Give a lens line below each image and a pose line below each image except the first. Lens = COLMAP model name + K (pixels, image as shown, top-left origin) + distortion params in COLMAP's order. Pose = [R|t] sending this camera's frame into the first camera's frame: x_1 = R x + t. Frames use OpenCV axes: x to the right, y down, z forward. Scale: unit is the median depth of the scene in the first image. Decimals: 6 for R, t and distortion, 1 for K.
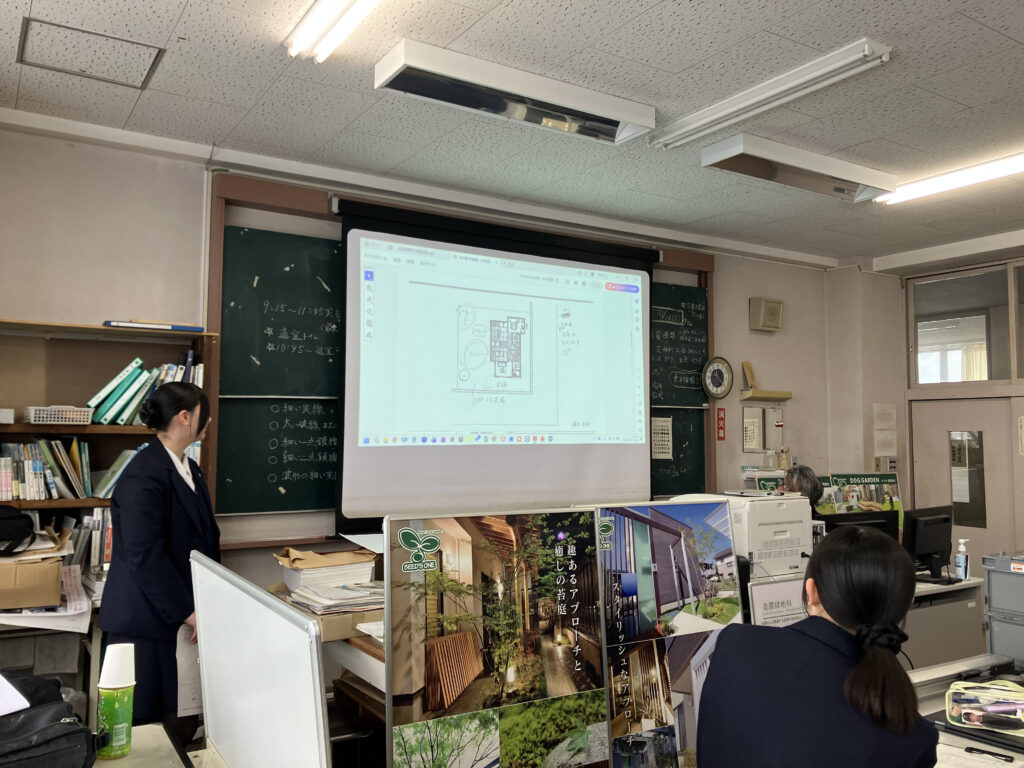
lens RADIAL K [[843.8, 0, 510.5], [0, 843.8, 374.4], [0, 0, 1]] dist [0.024148, -0.043246]
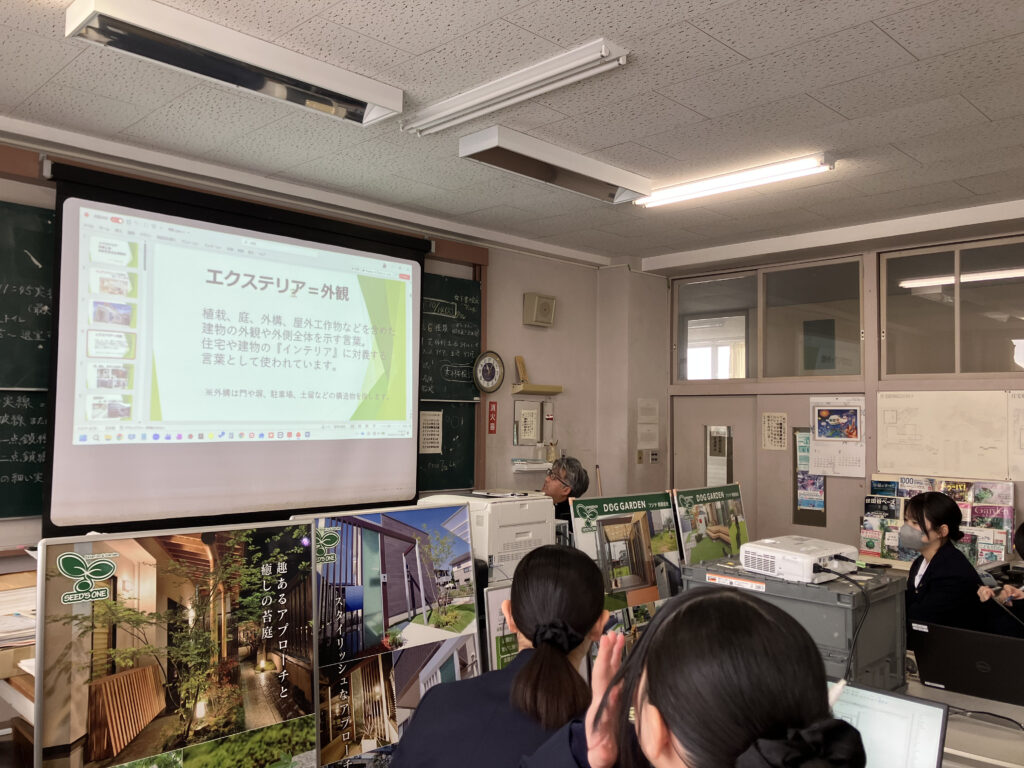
lens RADIAL K [[843.8, 0, 510.5], [0, 843.8, 380.6], [0, 0, 1]] dist [0.024148, -0.043246]
pose [[0.974568, 0.016851, 0.223457, 0.067761], [-0.022732, 0.999459, 0.023768, -0.013671], [-0.222936, -0.028243, 0.974424, 0.036352]]
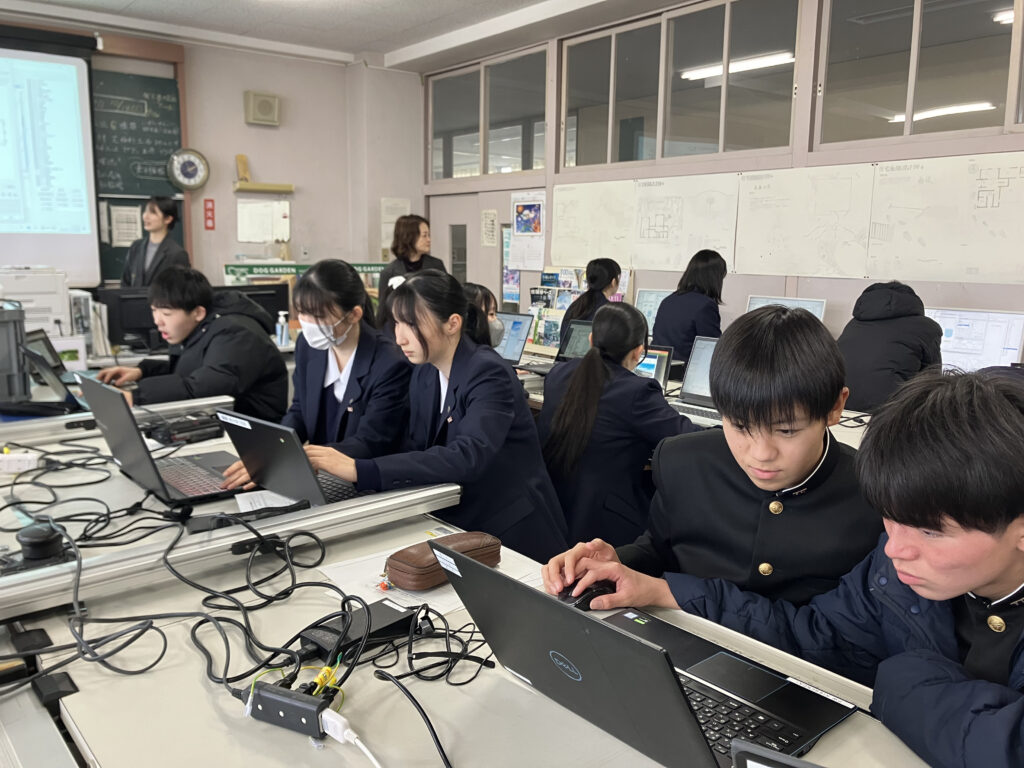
lens RADIAL K [[843.8, 0, 510.5], [0, 843.8, 384.5], [0, 0, 1]] dist [0.024148, -0.043246]
pose [[0.992568, -0.015756, 0.120668, 0.724337], [-0.012974, 0.972231, 0.233664, 0.018686], [-0.120999, -0.233493, 0.964801, -0.177925]]
